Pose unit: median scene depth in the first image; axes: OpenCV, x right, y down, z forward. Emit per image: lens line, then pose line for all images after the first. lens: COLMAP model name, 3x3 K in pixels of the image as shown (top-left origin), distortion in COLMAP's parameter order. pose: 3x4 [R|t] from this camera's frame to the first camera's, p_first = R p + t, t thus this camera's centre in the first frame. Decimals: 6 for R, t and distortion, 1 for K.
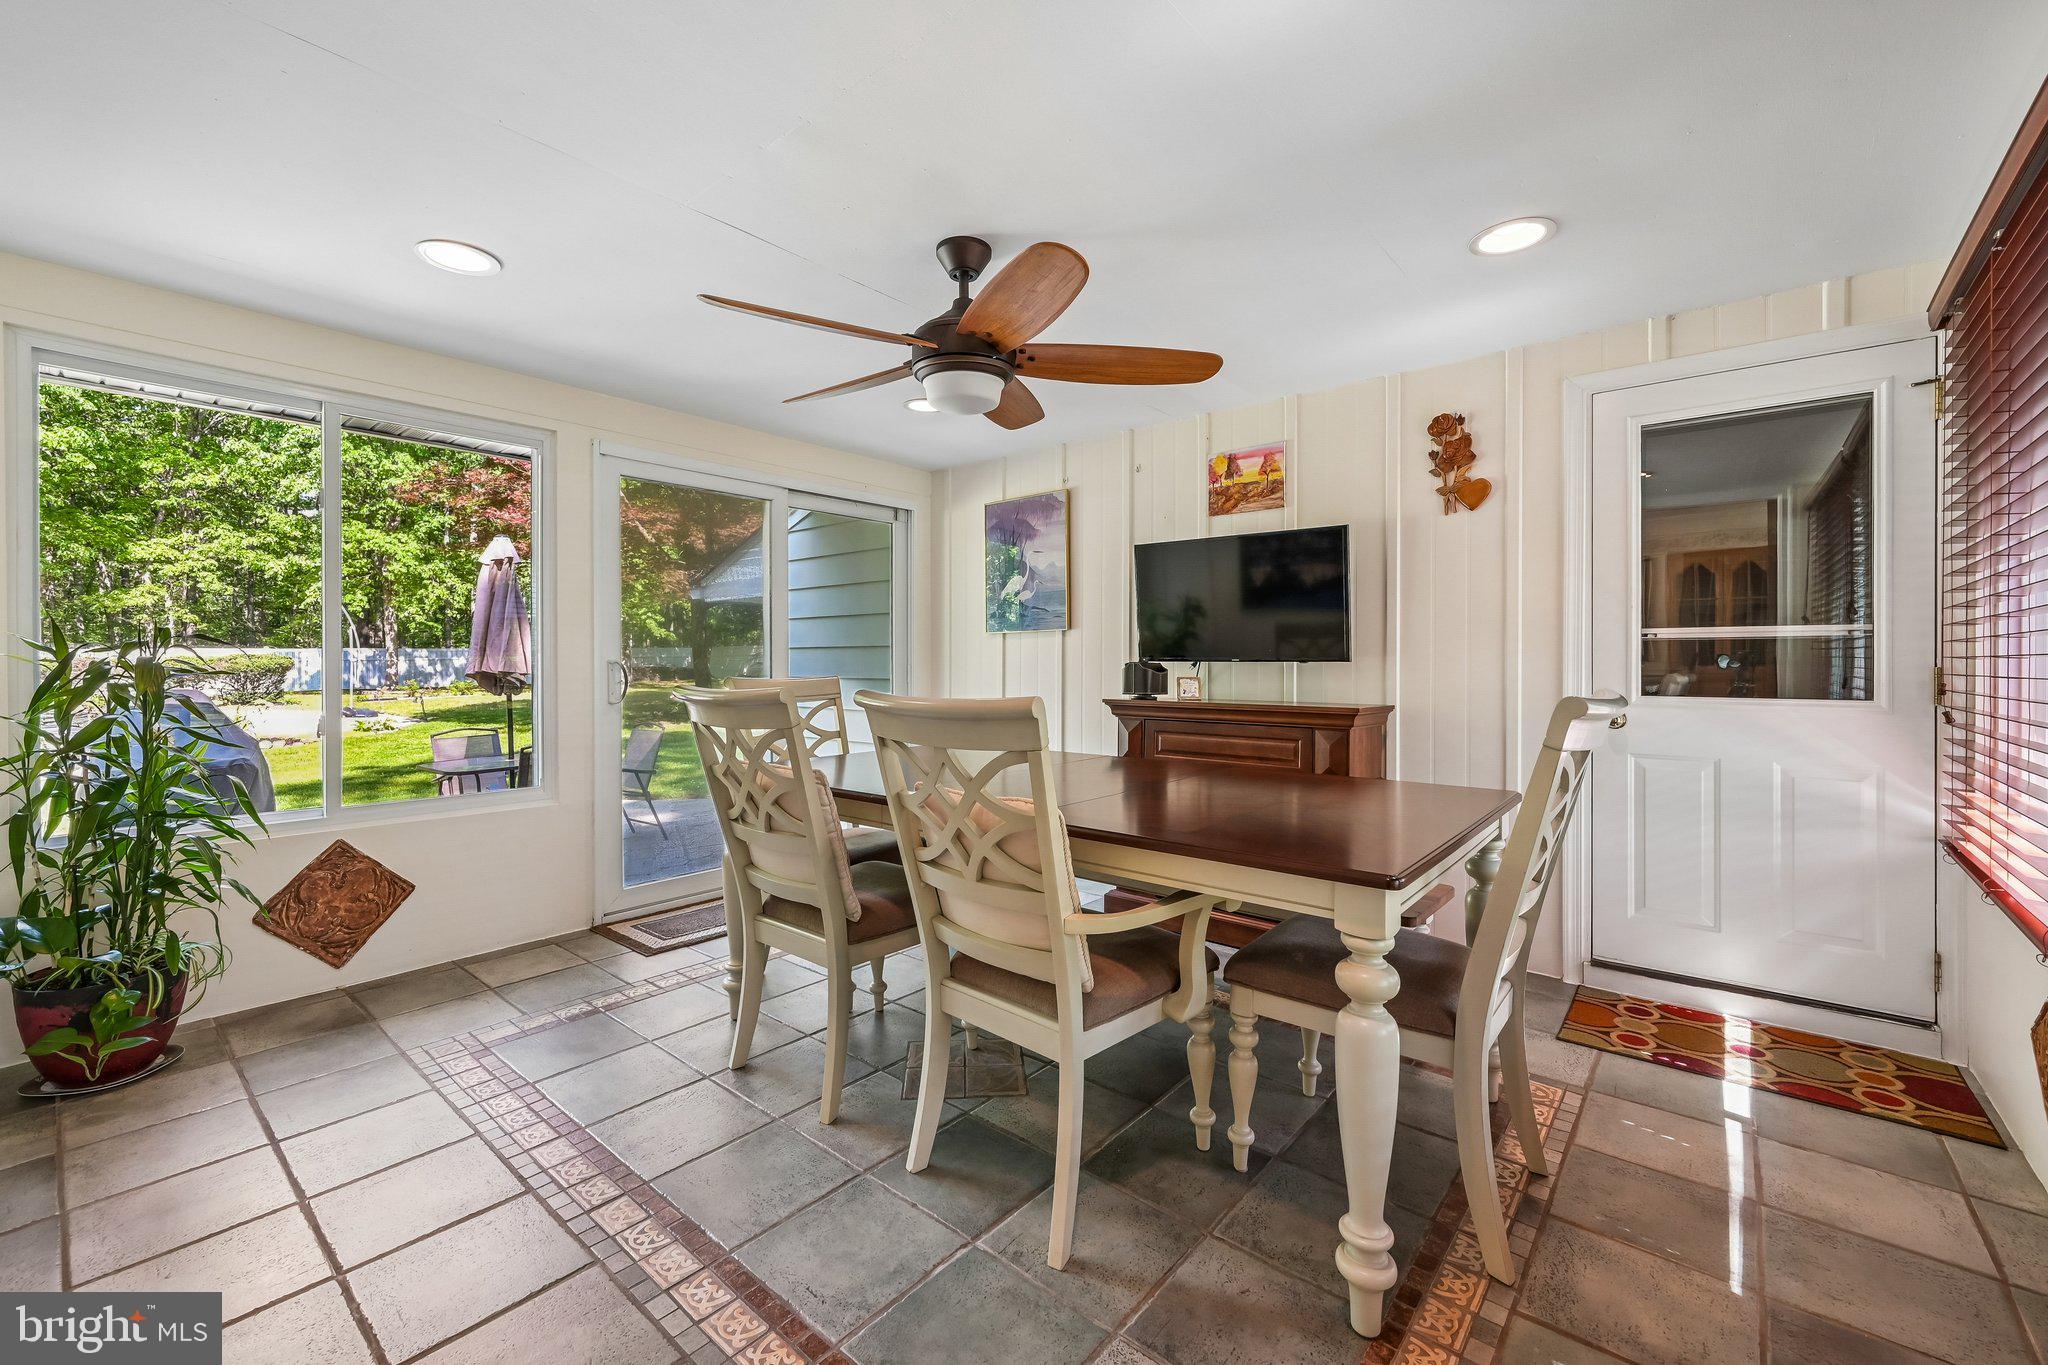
lens RADIAL K [[814.9, 0, 1017.3], [0, 814.9, 664.5], [0, 0, 1]] dist [0.002433, -0.001238]
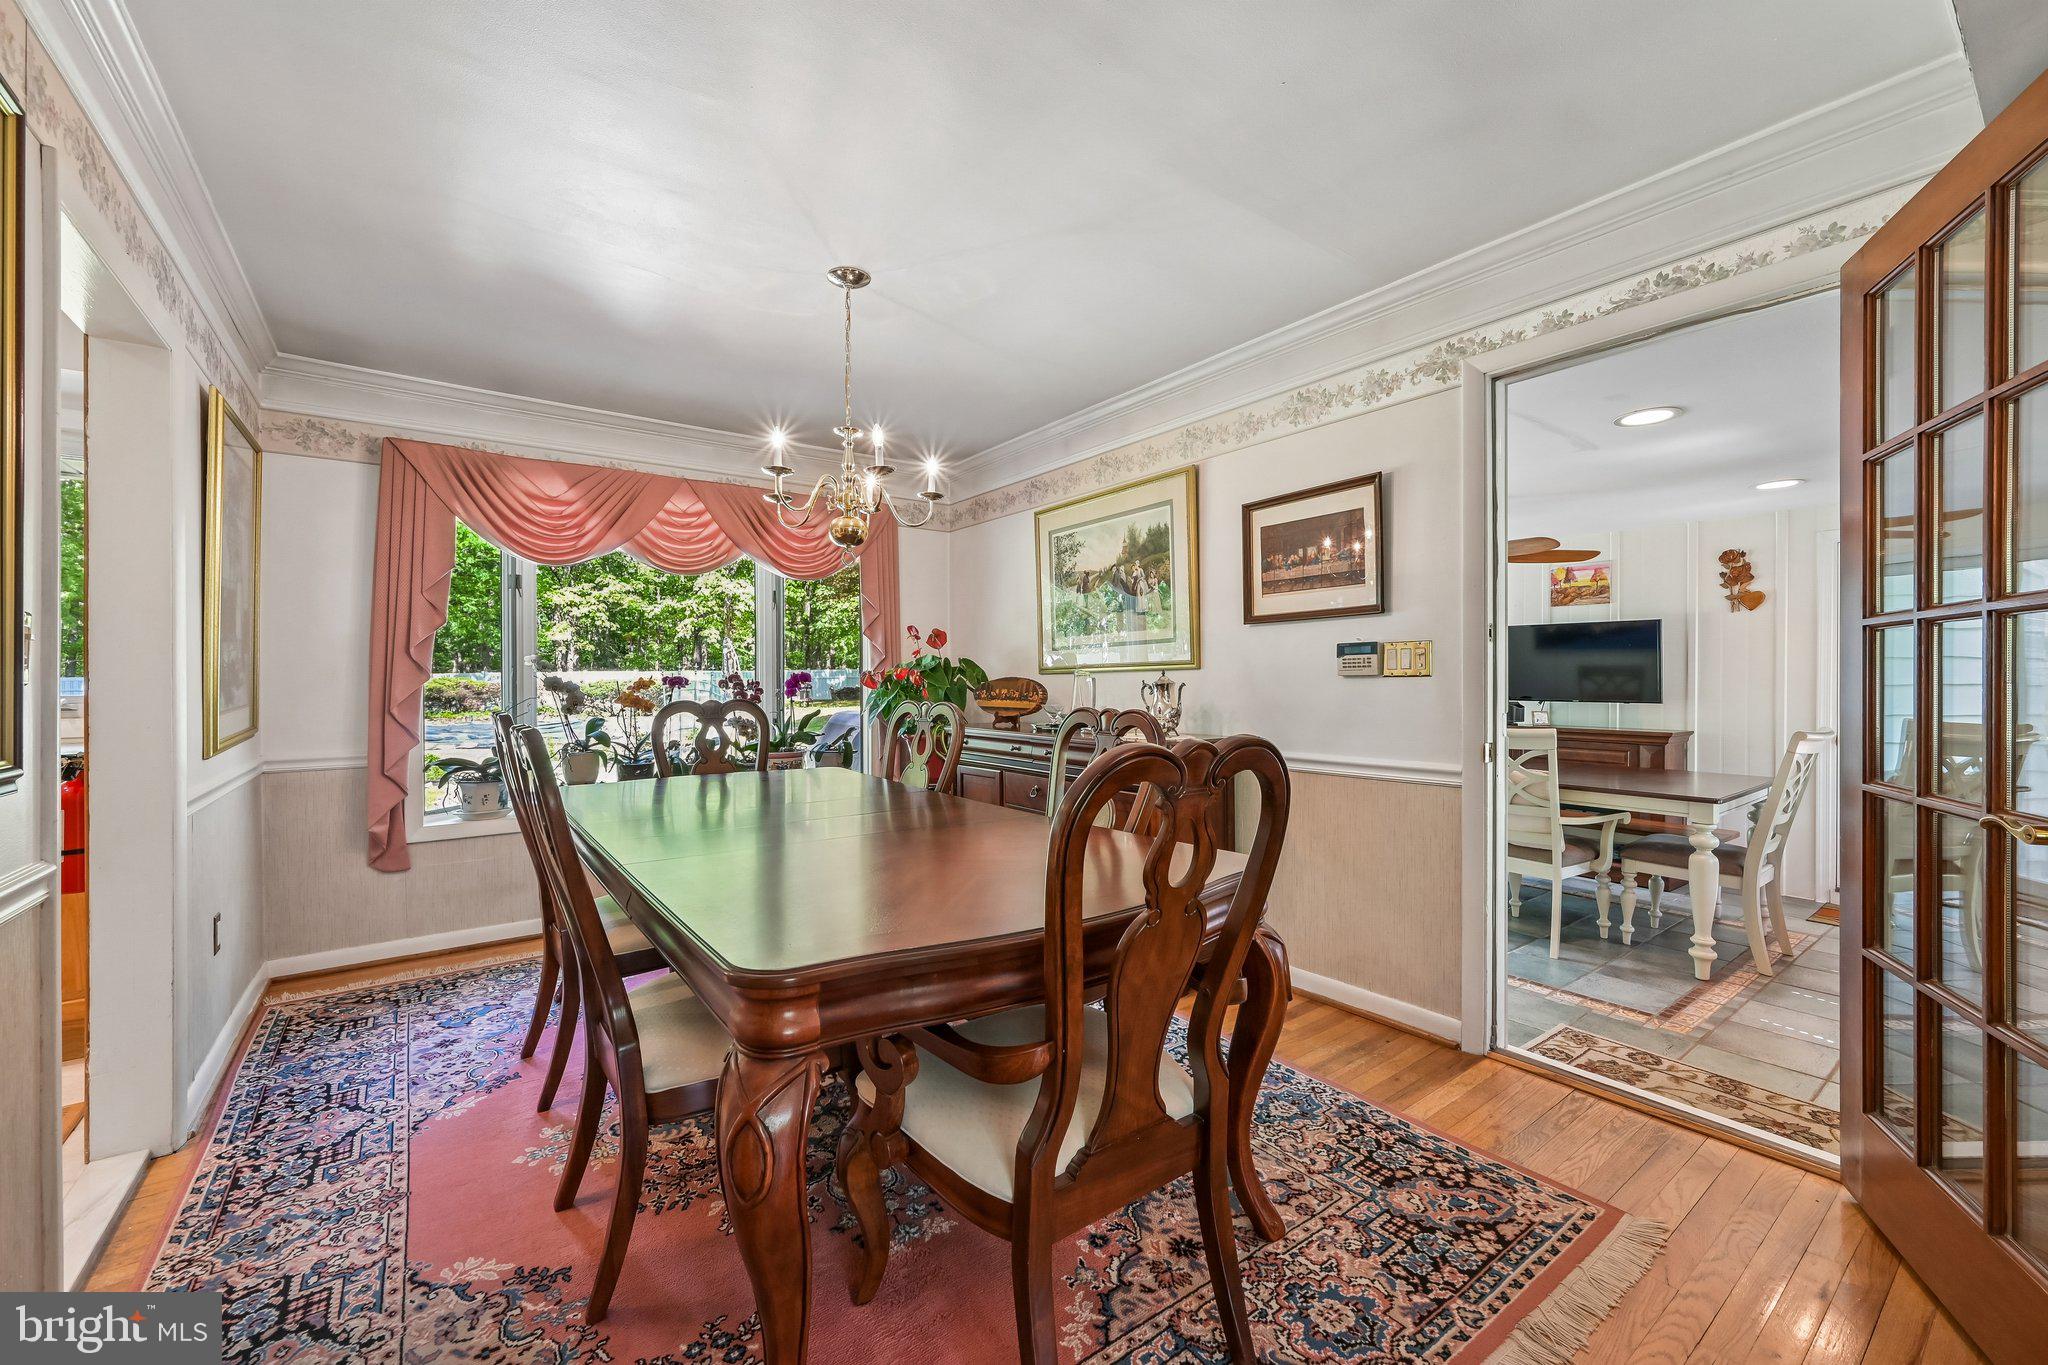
lens RADIAL K [[814.9, 0, 1017.7], [0, 814.9, 687.4], [0, 0, 1]] dist [0.002433, -0.001238]
pose [[0.976399, 0.000606, -0.215972, -0.498179], [0.001719, 0.999943, 0.010581, -0.055923], [0.215966, -0.010703, 0.976342, -0.870102]]
